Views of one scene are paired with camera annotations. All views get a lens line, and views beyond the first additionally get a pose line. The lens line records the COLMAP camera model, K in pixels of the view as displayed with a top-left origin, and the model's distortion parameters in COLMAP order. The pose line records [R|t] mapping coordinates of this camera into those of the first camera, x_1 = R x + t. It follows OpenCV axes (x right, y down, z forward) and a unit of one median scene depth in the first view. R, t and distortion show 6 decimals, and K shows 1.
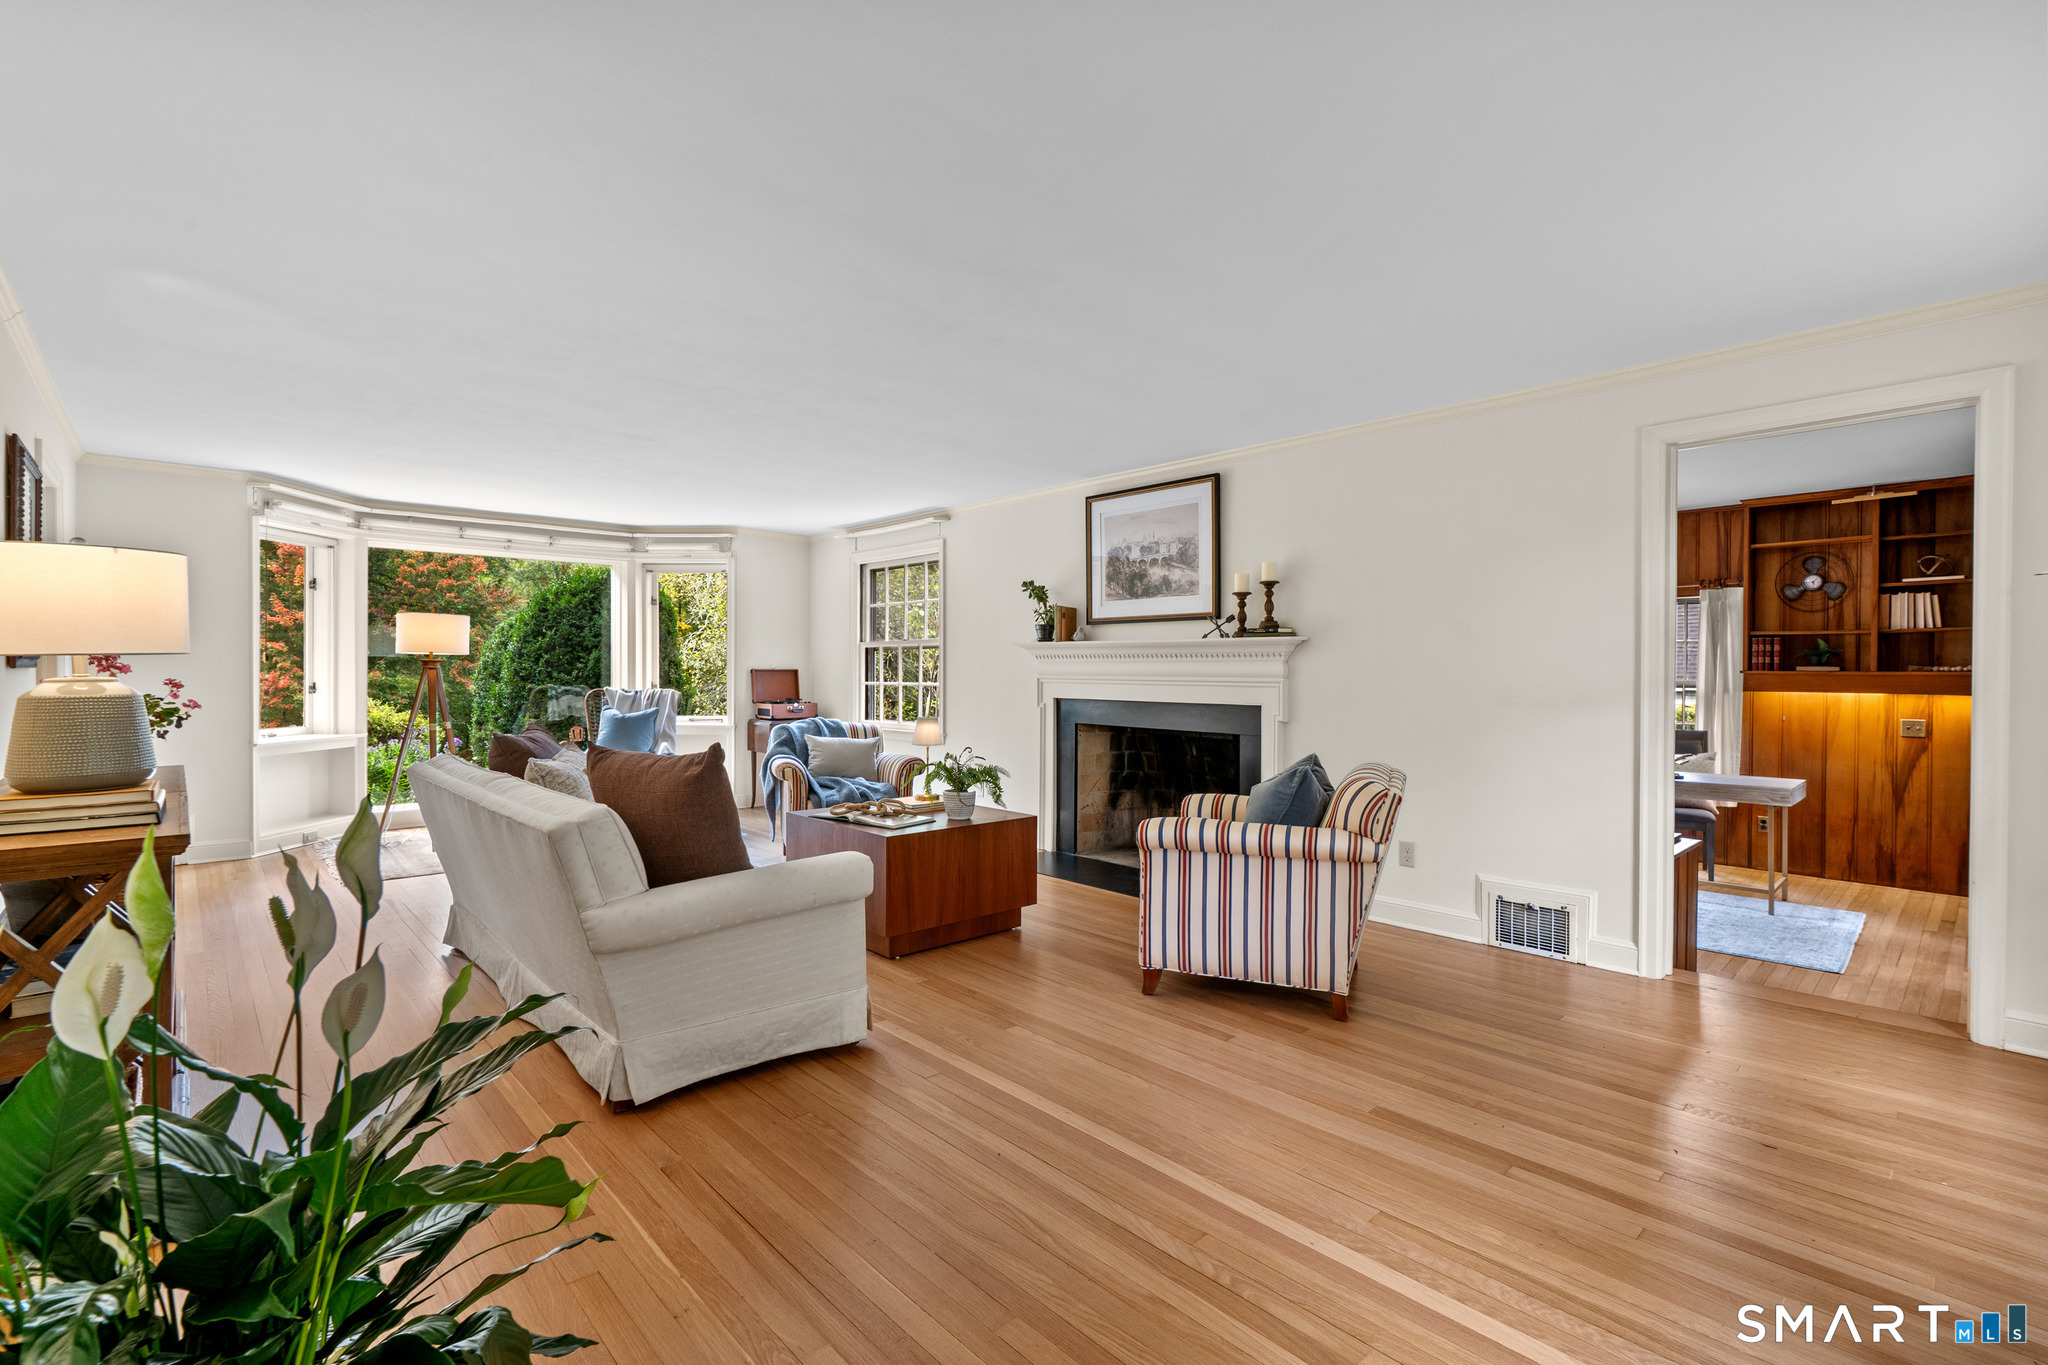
lens RADIAL K [[913.1, 0, 1005.2], [0, 913.1, 681.8], [0, 0, 1]] dist [-0.012091, 0.000050]
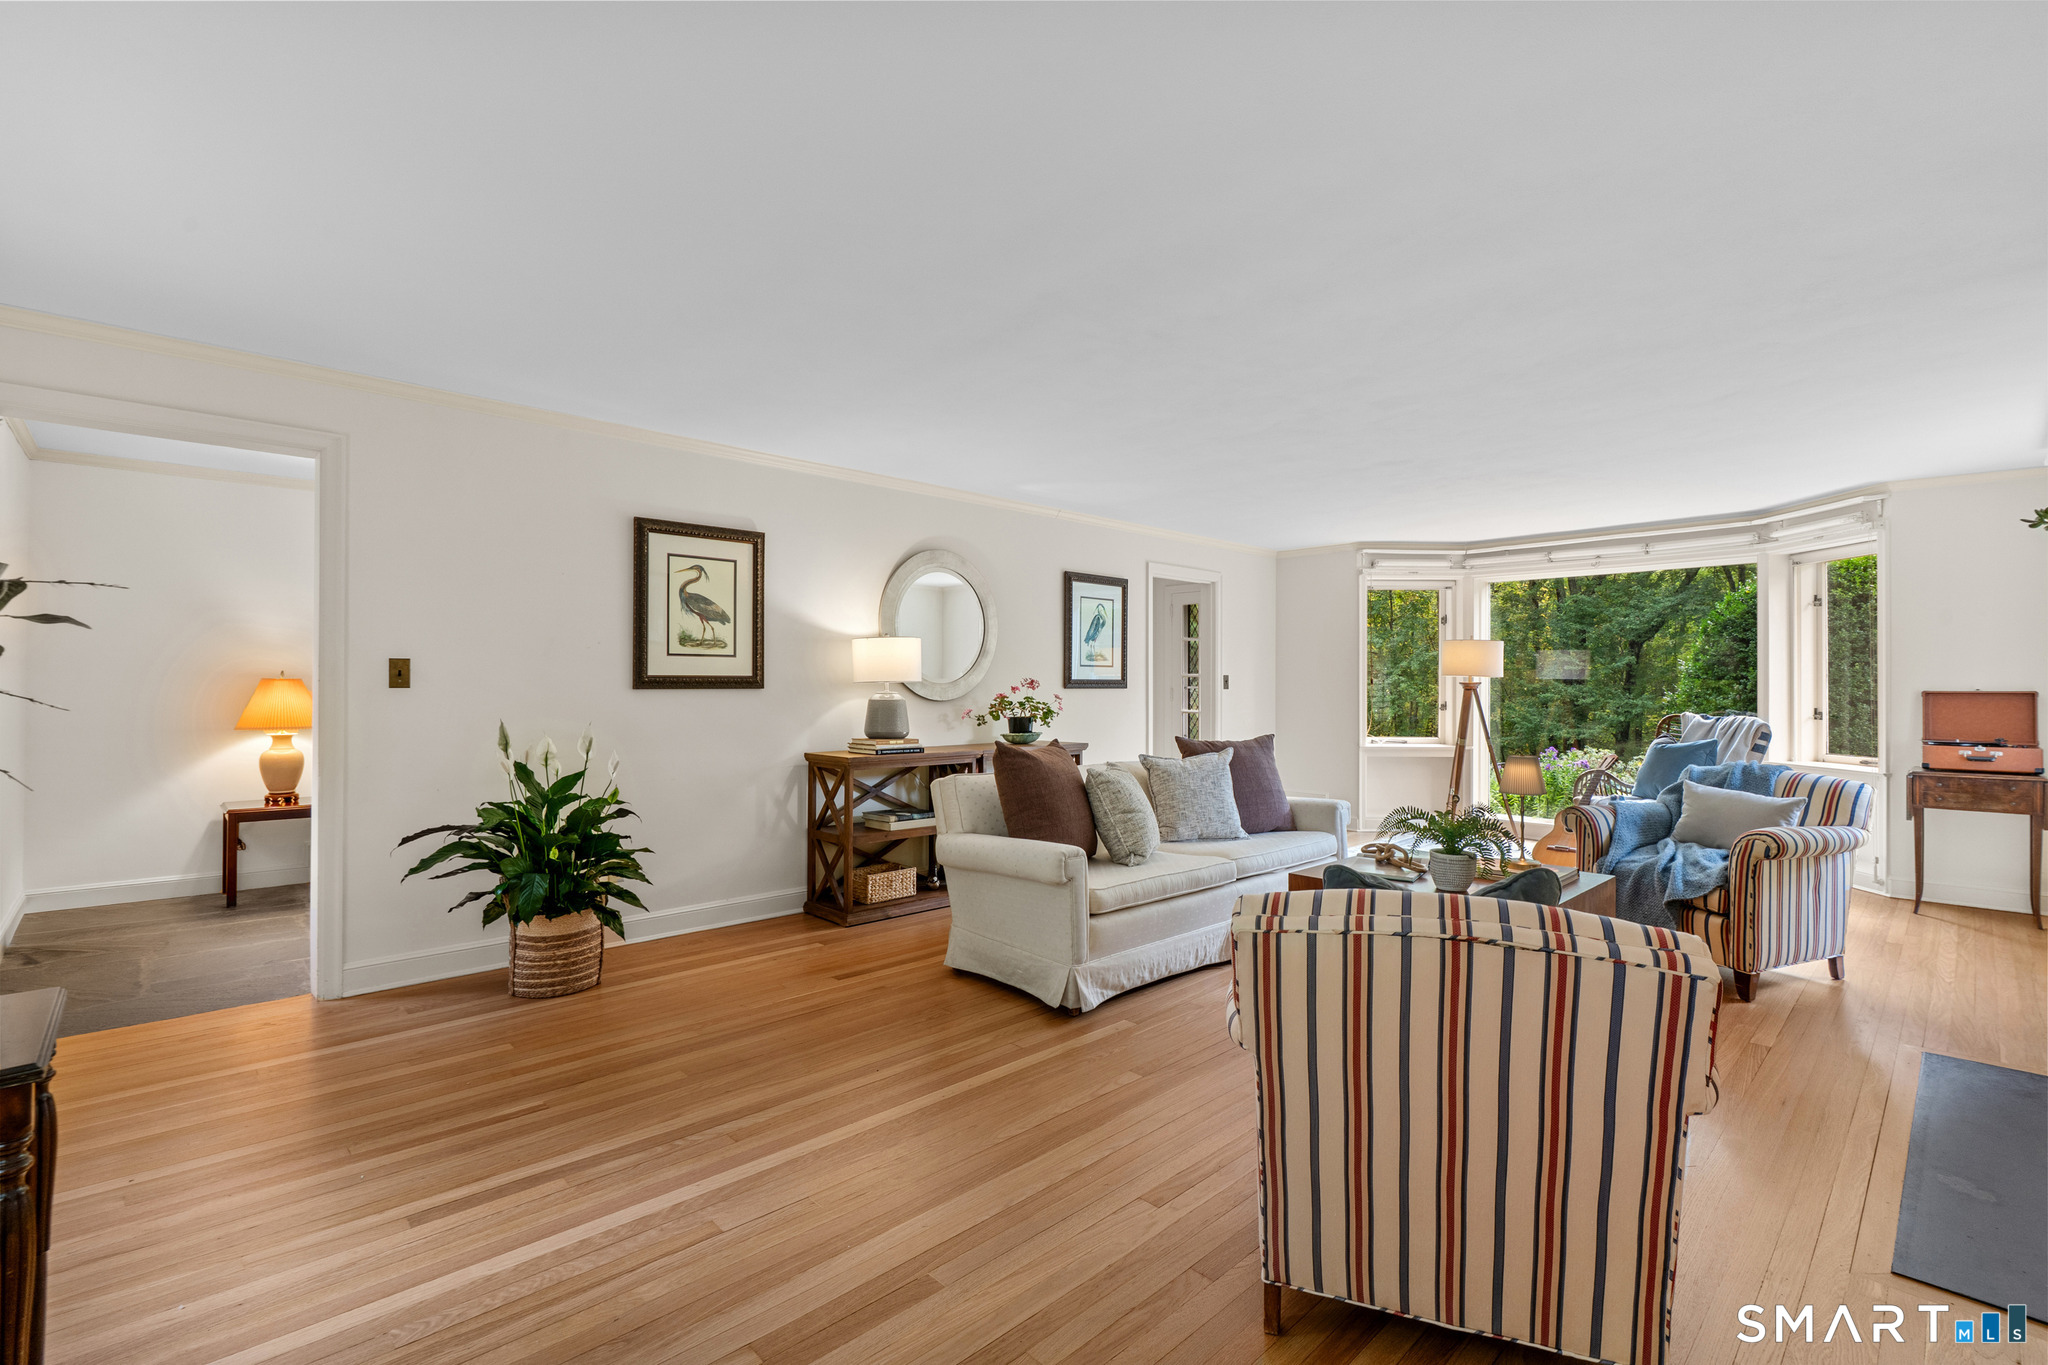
lens RADIAL K [[913.1, 0, 1005.2], [0, 913.1, 681.8], [0, 0, 1]] dist [-0.012091, 0.000050]
pose [[0.028306, -0.009290, -0.999556, 0.505936], [-0.016719, 0.999813, -0.009765, -0.004426], [0.999459, 0.016988, 0.028146, 0.452441]]
